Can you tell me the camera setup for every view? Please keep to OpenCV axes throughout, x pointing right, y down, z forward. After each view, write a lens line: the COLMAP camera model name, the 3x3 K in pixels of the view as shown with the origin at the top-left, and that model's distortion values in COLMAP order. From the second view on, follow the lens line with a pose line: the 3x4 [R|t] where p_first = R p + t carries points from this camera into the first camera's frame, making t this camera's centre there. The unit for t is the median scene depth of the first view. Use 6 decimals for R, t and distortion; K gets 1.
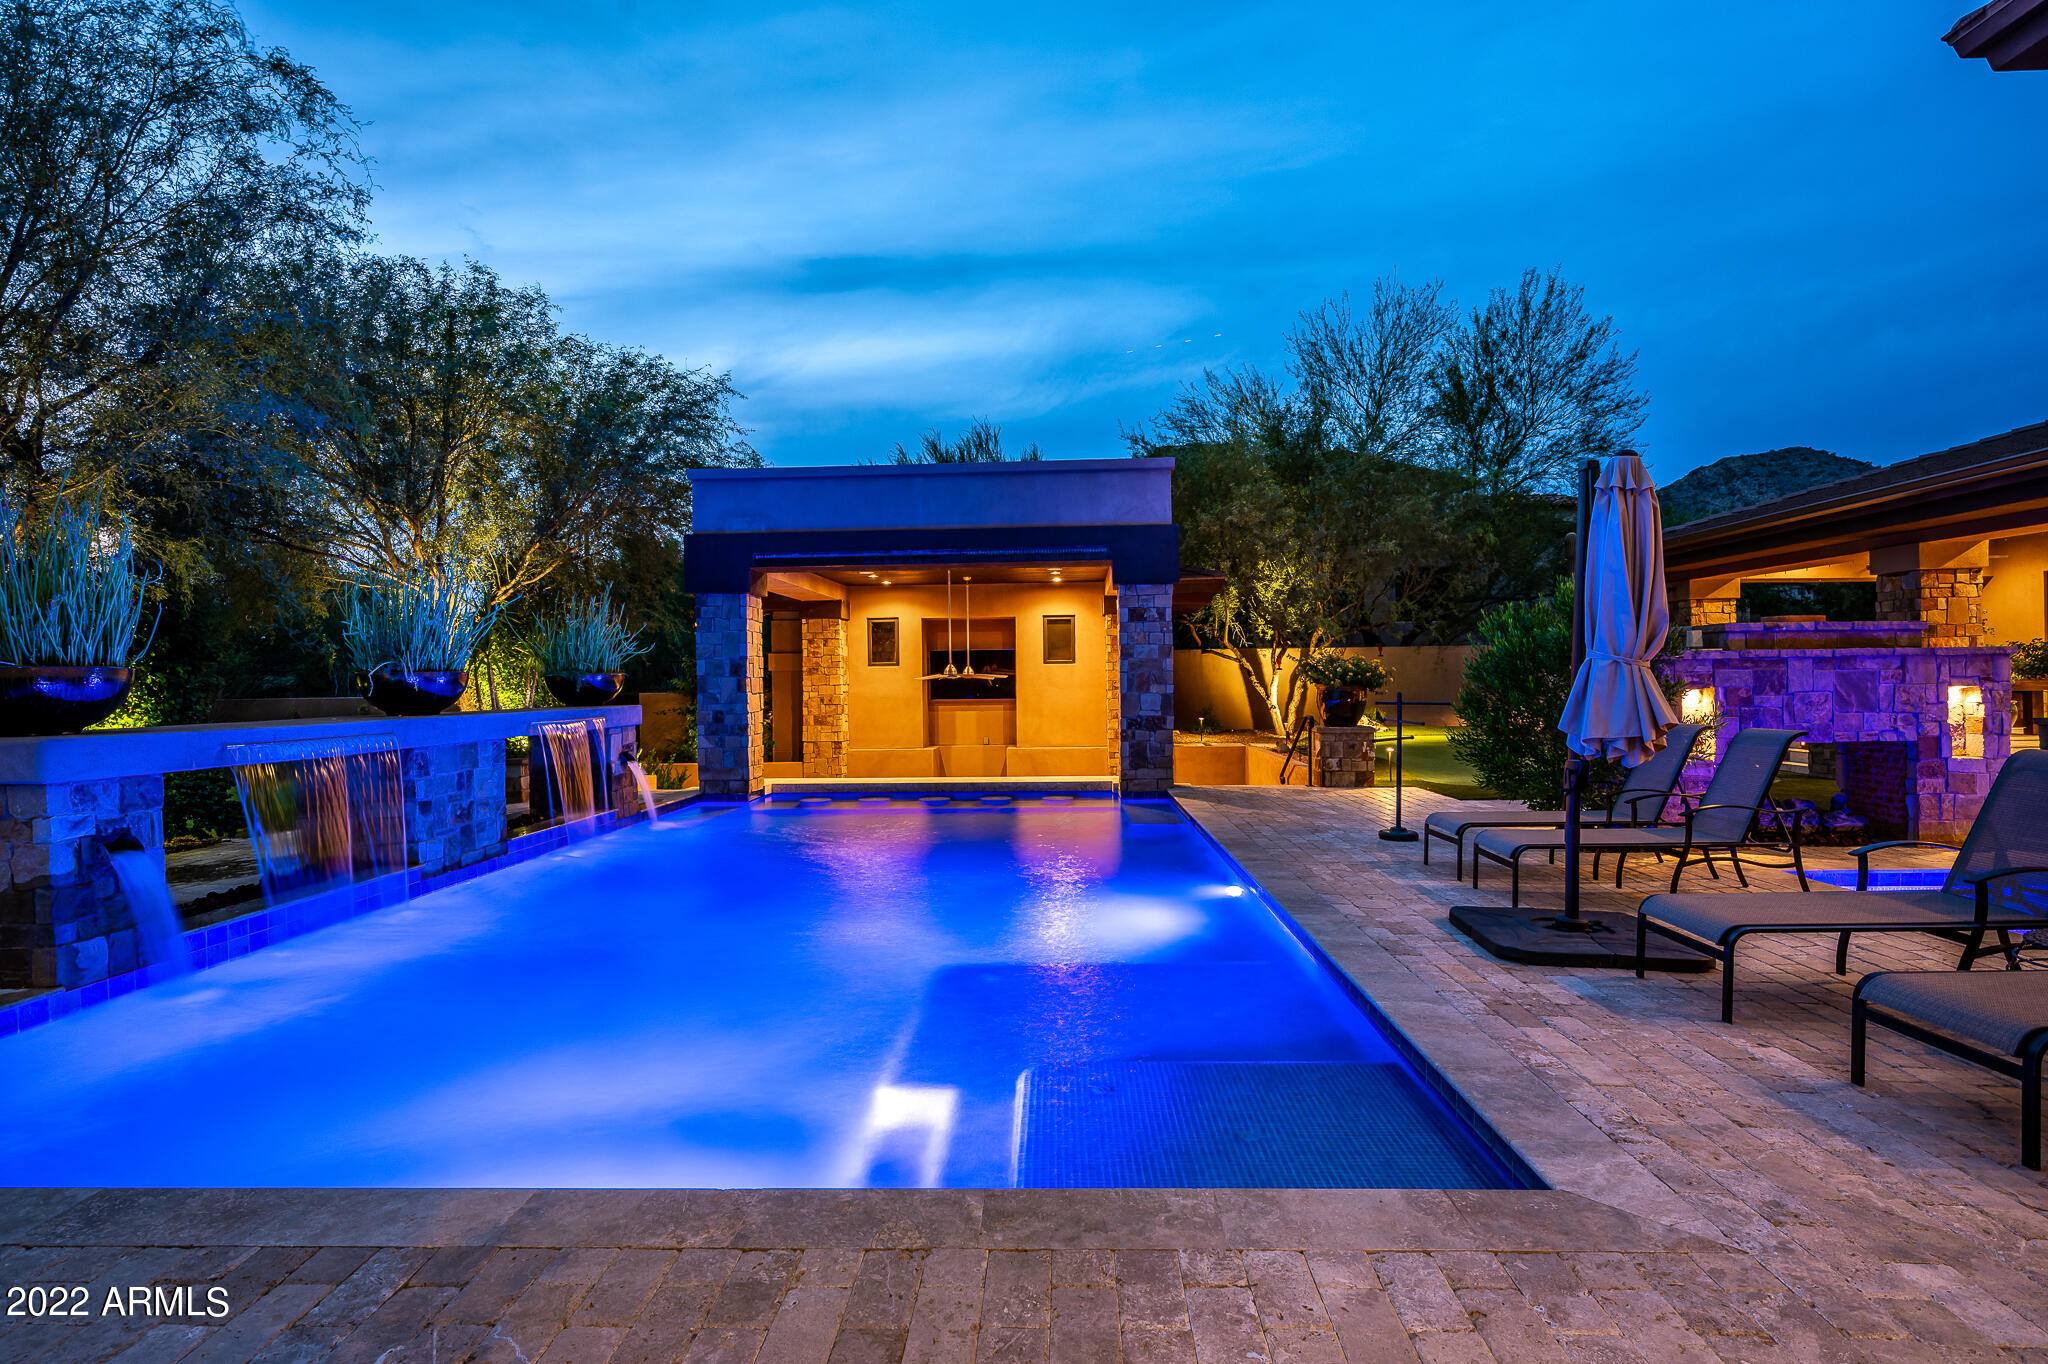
lens RADIAL K [[1066.1, 0, 1024.0], [0, 1066.1, 682.0], [0, 0, 1]] dist [-0.003181, -0.001818]
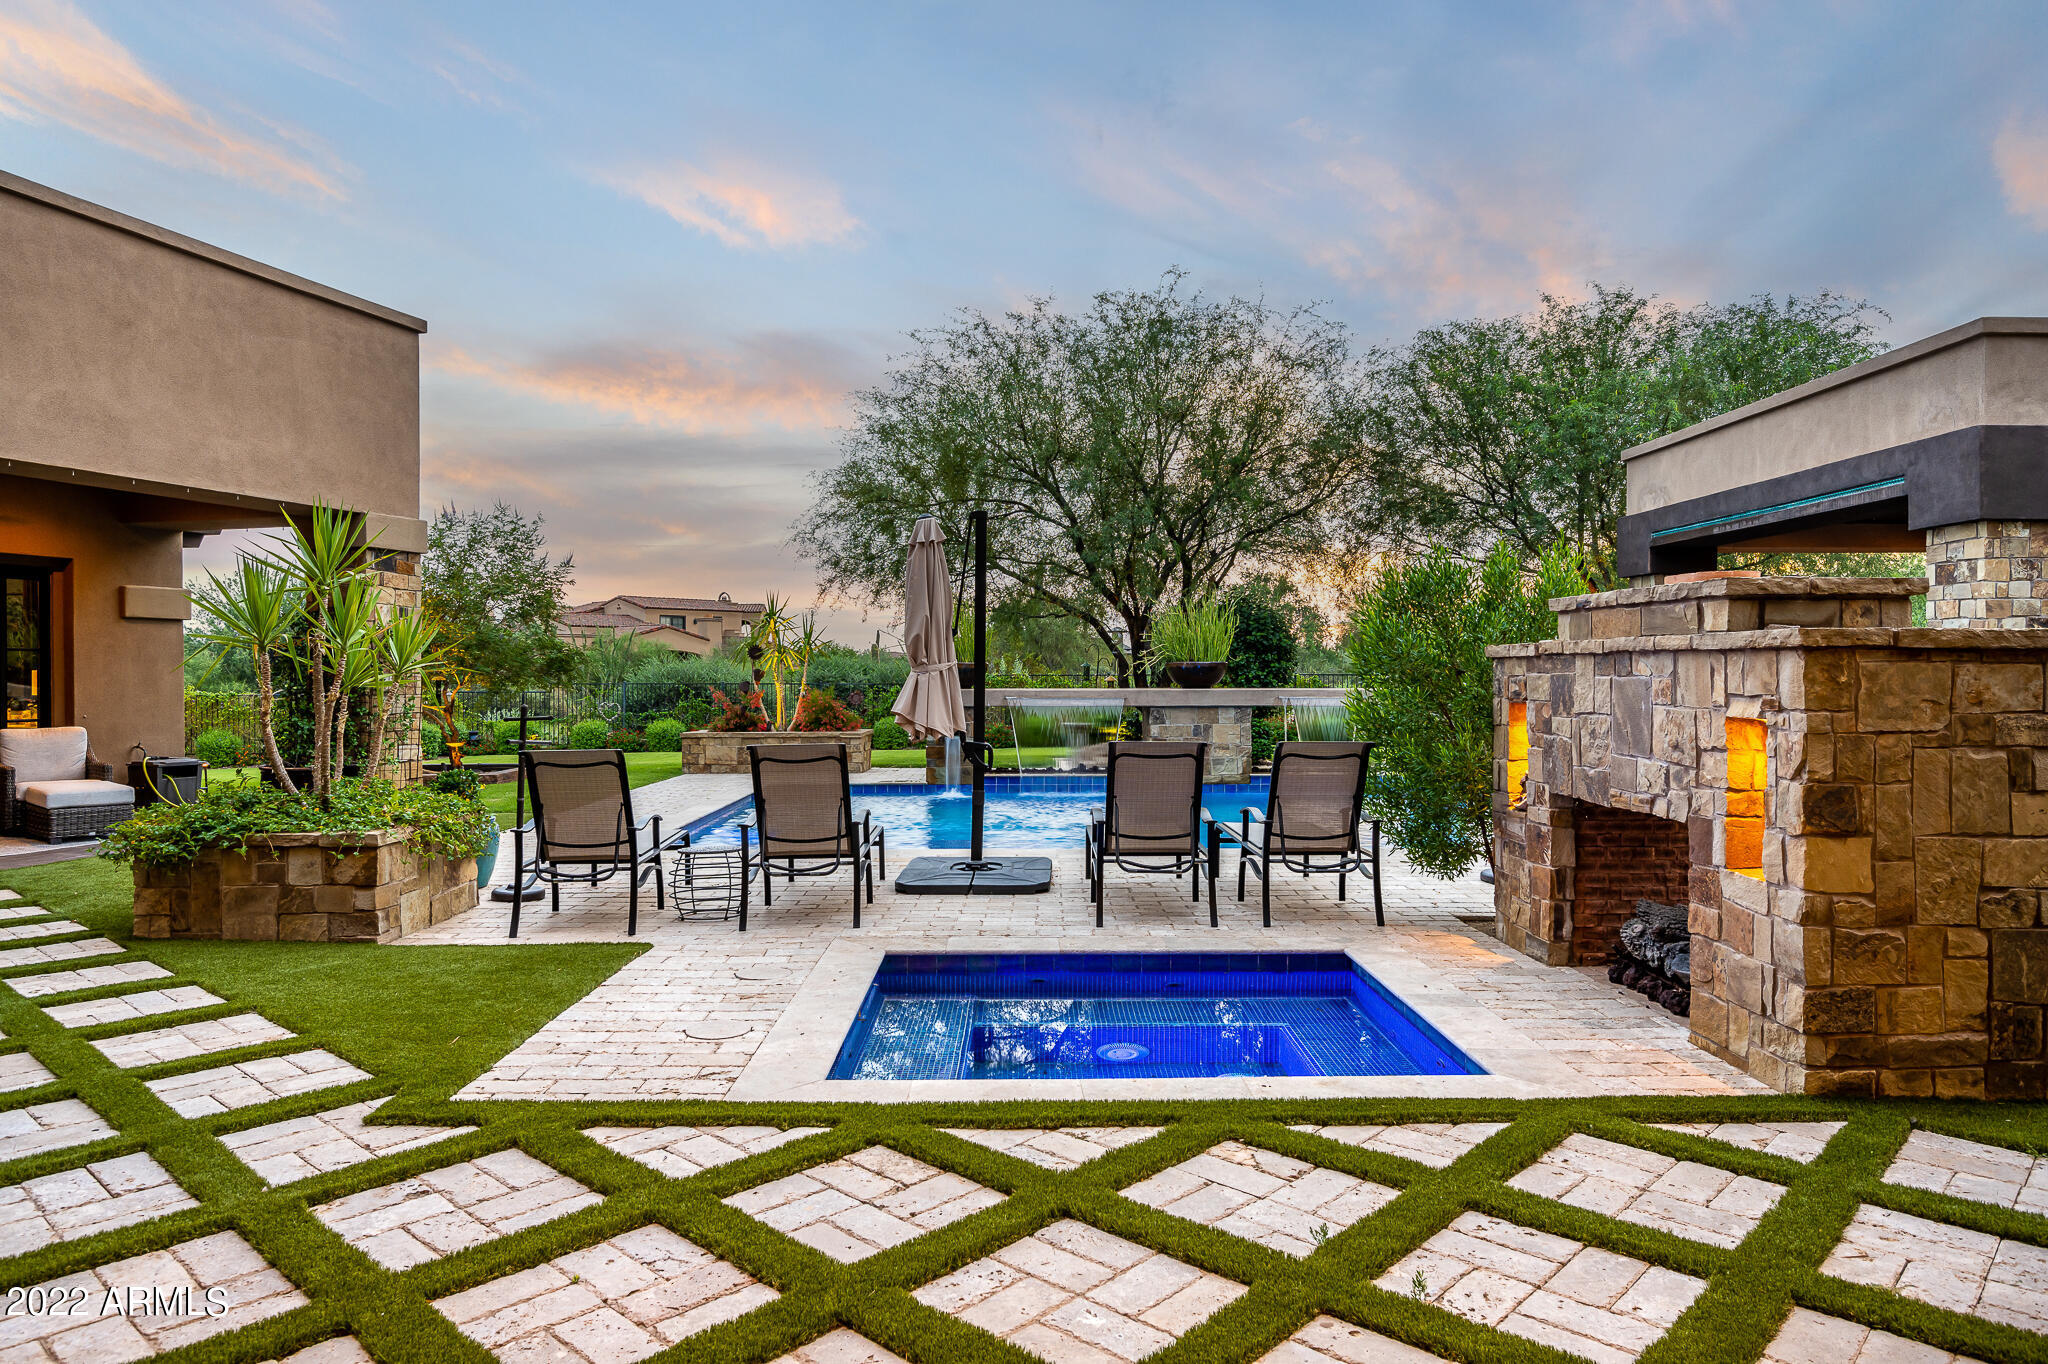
lens RADIAL K [[1279.1, 0, 1048.7], [0, 1279.1, 714.0], [0, 0, 1]] dist [0.000507, -0.000377]
pose [[0.062660, 0.047300, -0.996913, 1.370166], [0.000688, 0.998874, 0.047436, -0.023254], [0.998035, -0.003658, 0.062557, 0.644434]]
